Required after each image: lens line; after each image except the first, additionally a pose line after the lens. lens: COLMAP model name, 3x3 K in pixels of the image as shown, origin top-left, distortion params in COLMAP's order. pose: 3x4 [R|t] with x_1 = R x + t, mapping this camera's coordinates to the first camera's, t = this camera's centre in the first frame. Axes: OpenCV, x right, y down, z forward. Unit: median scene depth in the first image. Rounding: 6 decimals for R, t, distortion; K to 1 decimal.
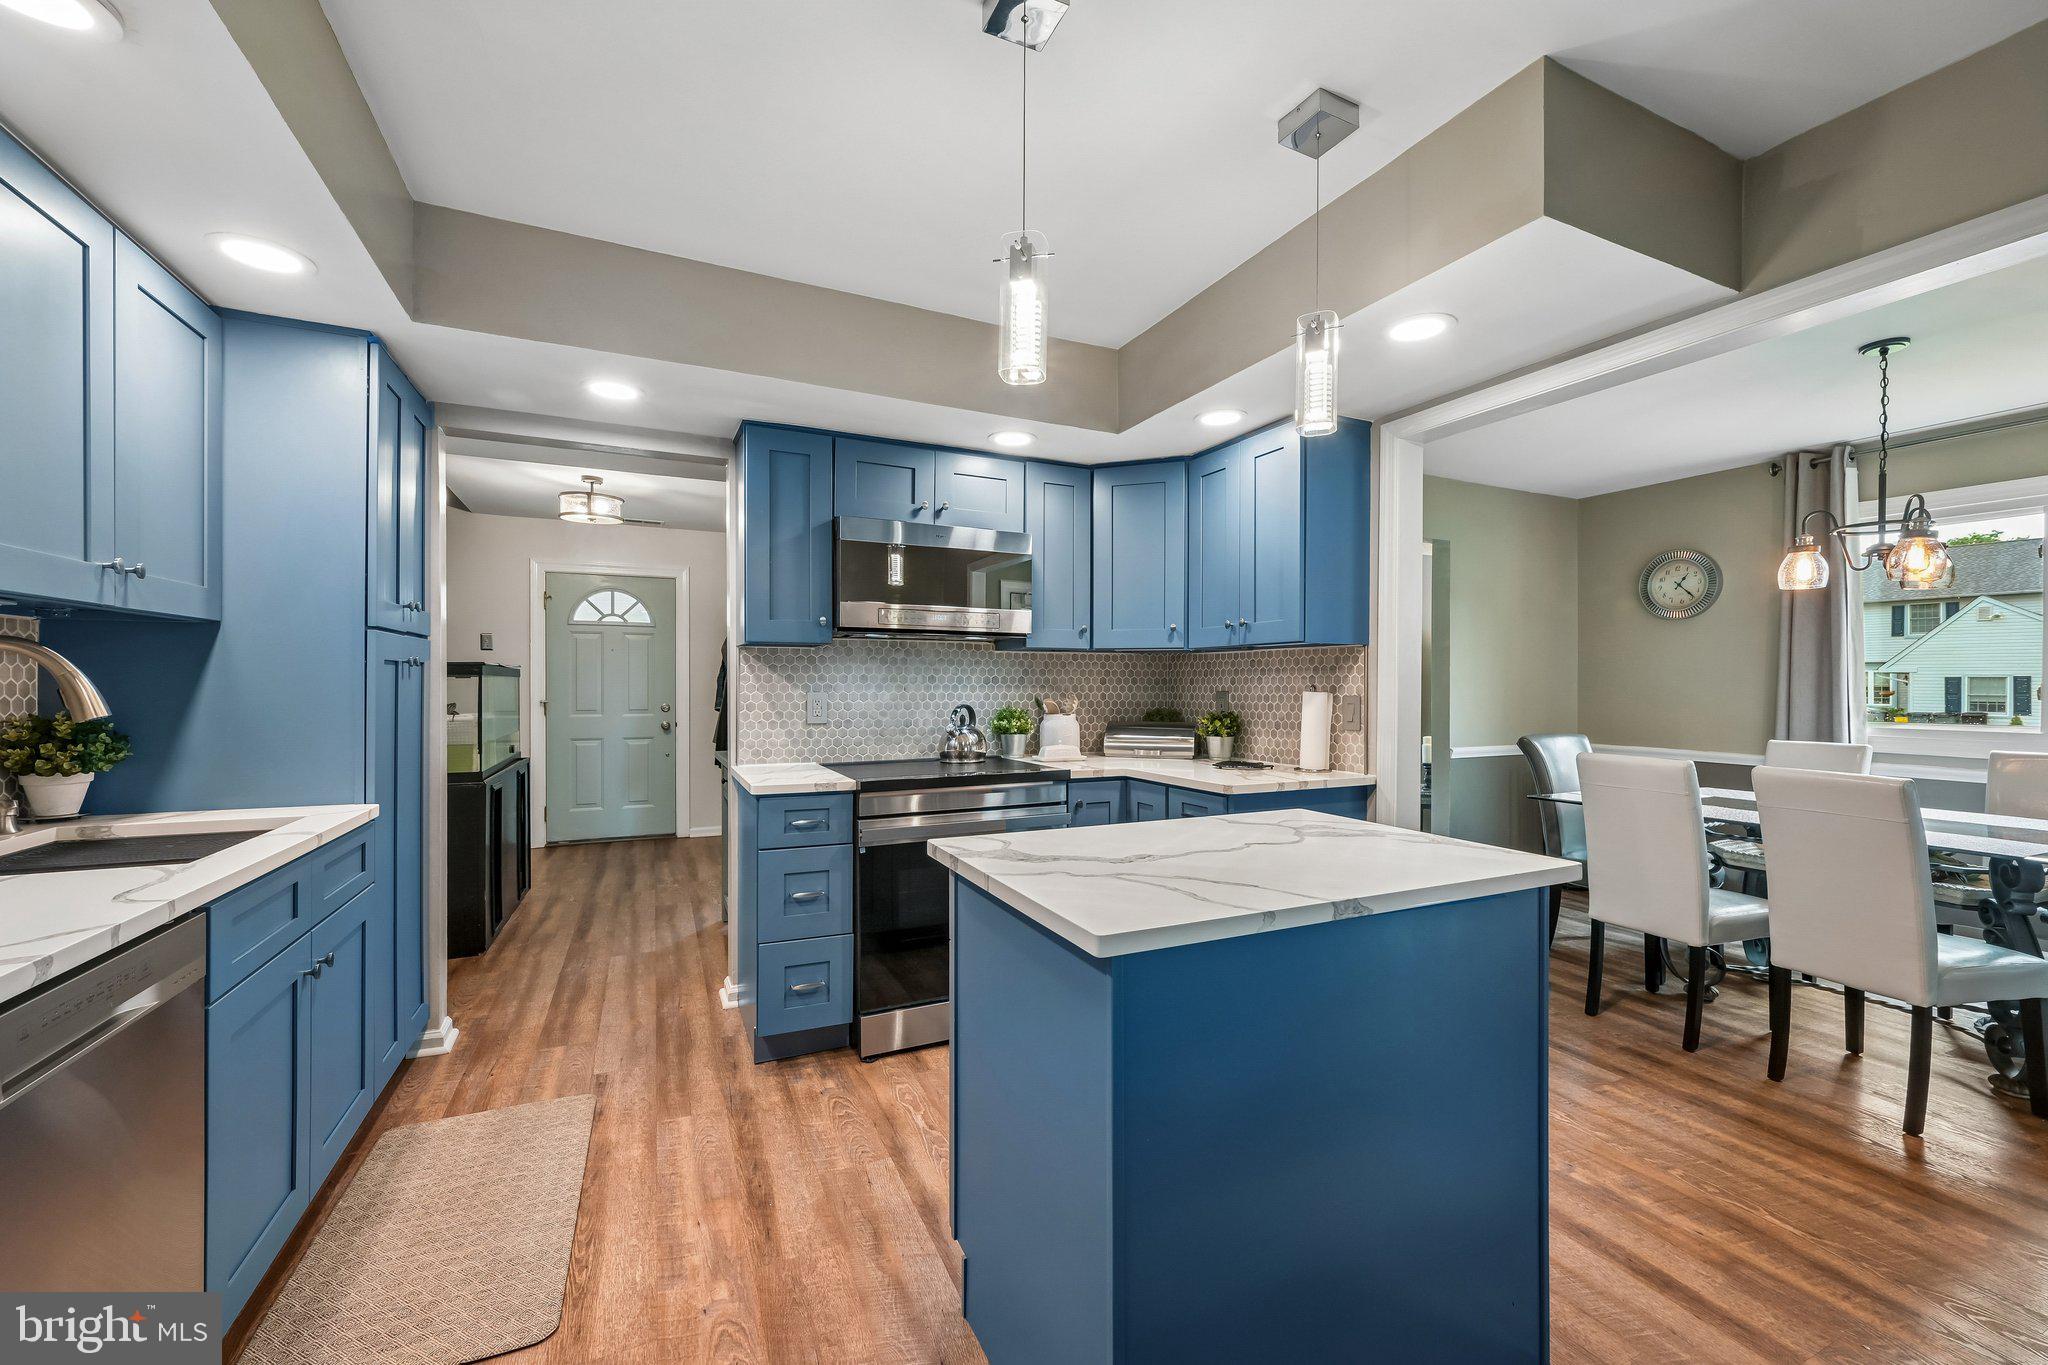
lens RADIAL K [[828.7, 0, 1031.2], [0, 828.7, 689.8], [0, 0, 1]] dist [-0.000073, -0.000064]
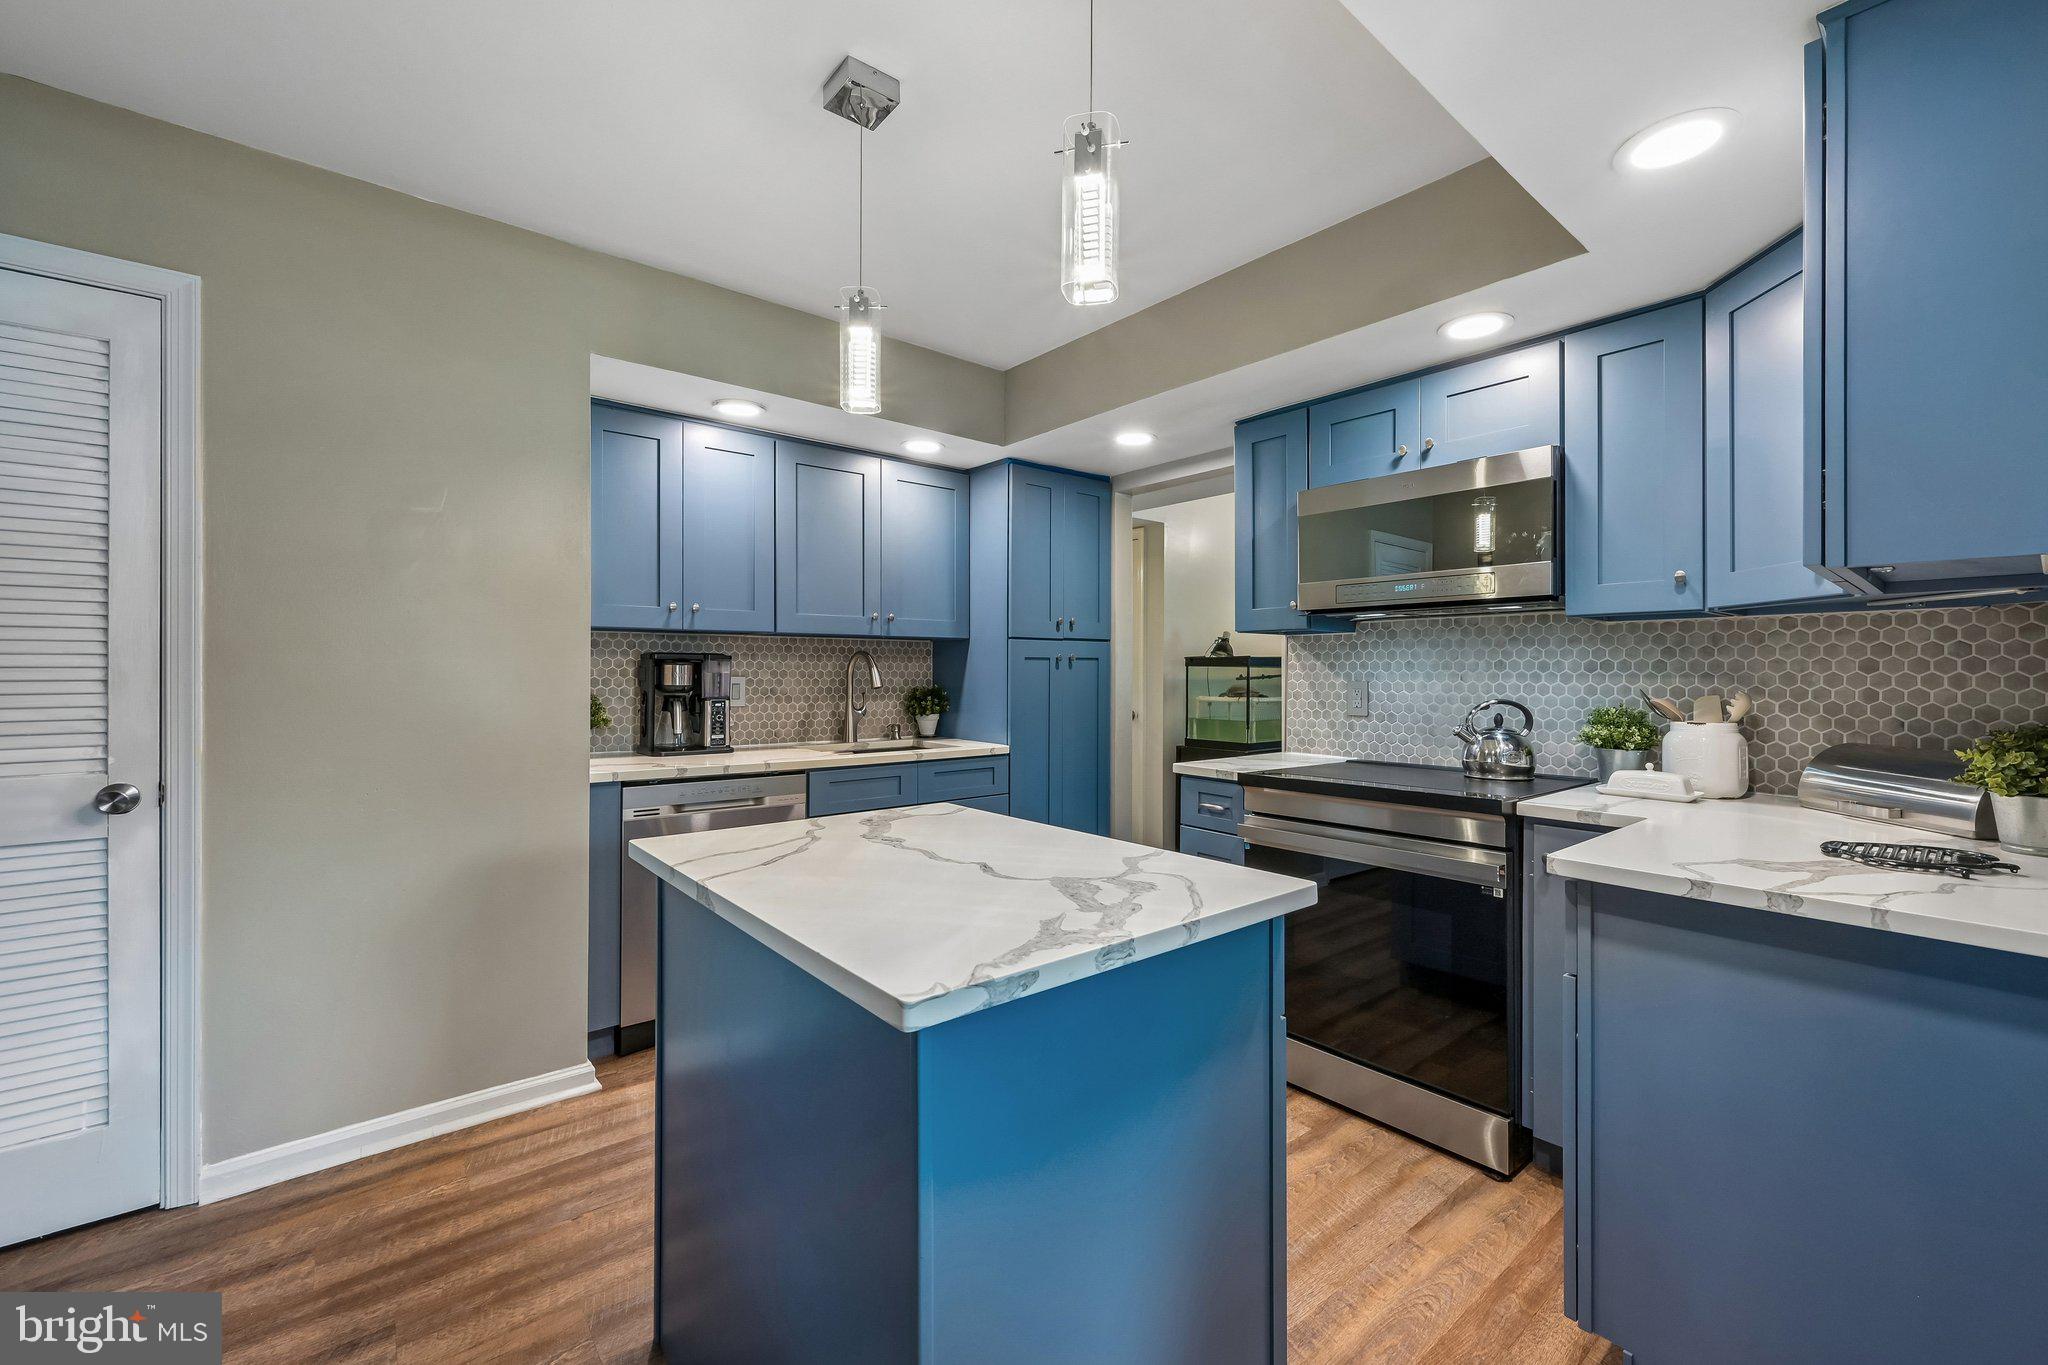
lens RADIAL K [[828.7, 0, 1026.7], [0, 828.7, 670.7], [0, 0, 1]] dist [-0.000073, -0.000064]
pose [[0.245611, -0.004625, -0.969357, 0.531735], [-0.008217, 0.999943, -0.006853, 0.000660], [0.969334, 0.009648, 0.245559, 0.421945]]
